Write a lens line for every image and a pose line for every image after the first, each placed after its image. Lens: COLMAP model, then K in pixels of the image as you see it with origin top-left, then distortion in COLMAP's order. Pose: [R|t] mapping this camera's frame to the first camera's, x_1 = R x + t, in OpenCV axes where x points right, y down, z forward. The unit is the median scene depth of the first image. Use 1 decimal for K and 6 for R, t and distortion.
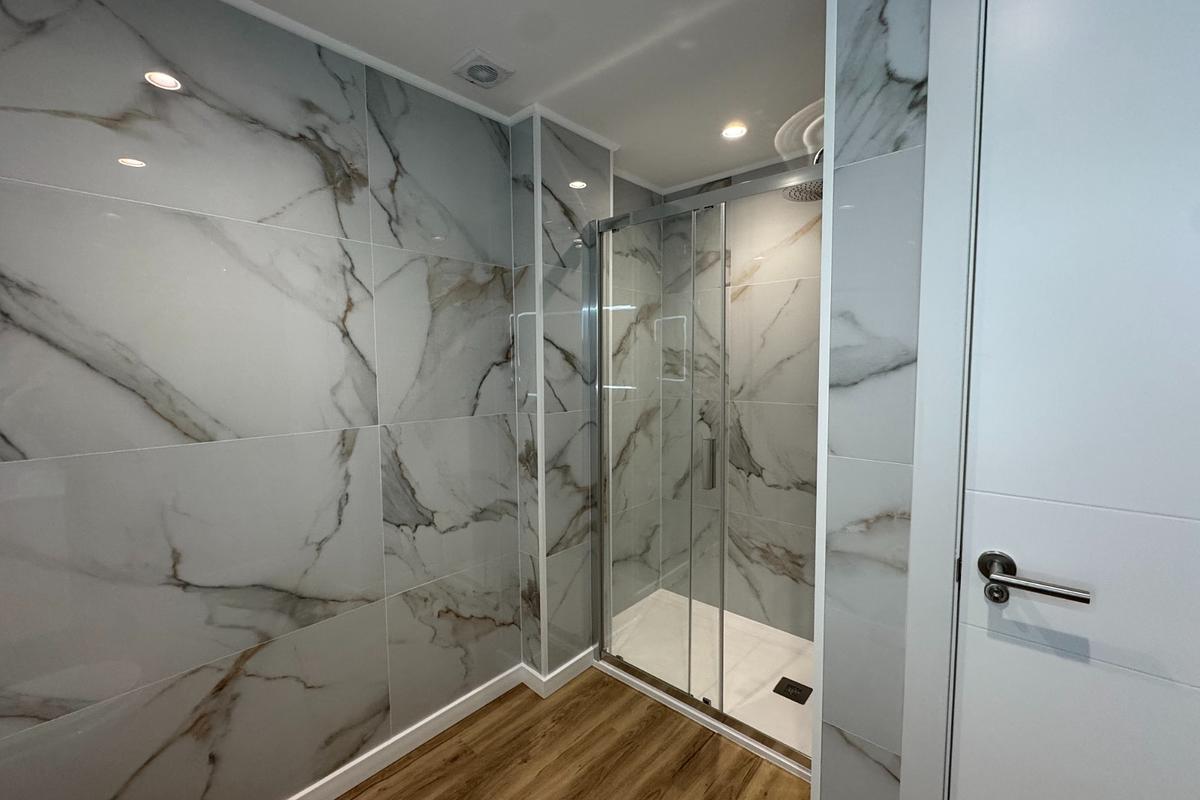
lens RADIAL K [[480.4, 0, 600.0], [0, 480.4, 400.0], [0, 0, 1]] dist [-0.004270, -0.000004]
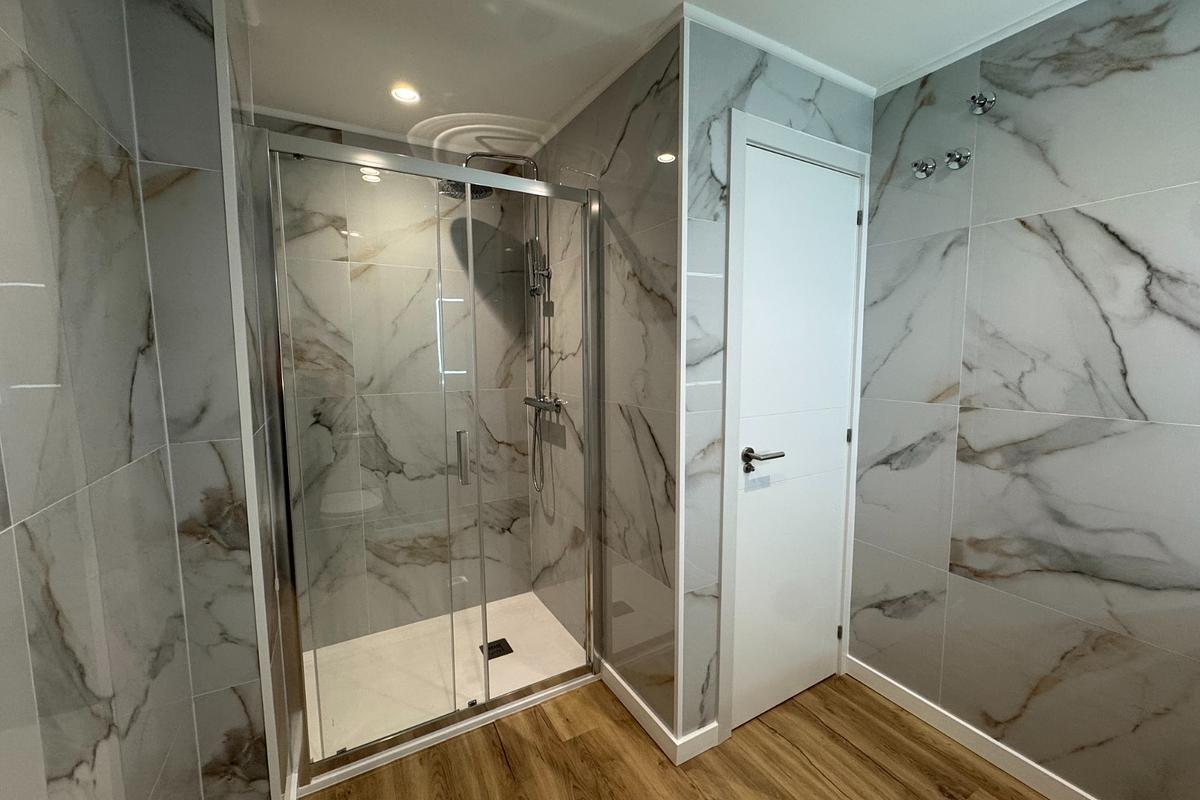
lens RADIAL K [[480.4, 0, 600.0], [0, 480.4, 400.0], [0, 0, 1]] dist [-0.004270, -0.000004]
pose [[0.327064, -0.090729, 0.940637, -0.563071], [0.073533, 0.994806, 0.070387, -0.026731], [-0.942137, 0.046147, 0.332037, 0.427932]]
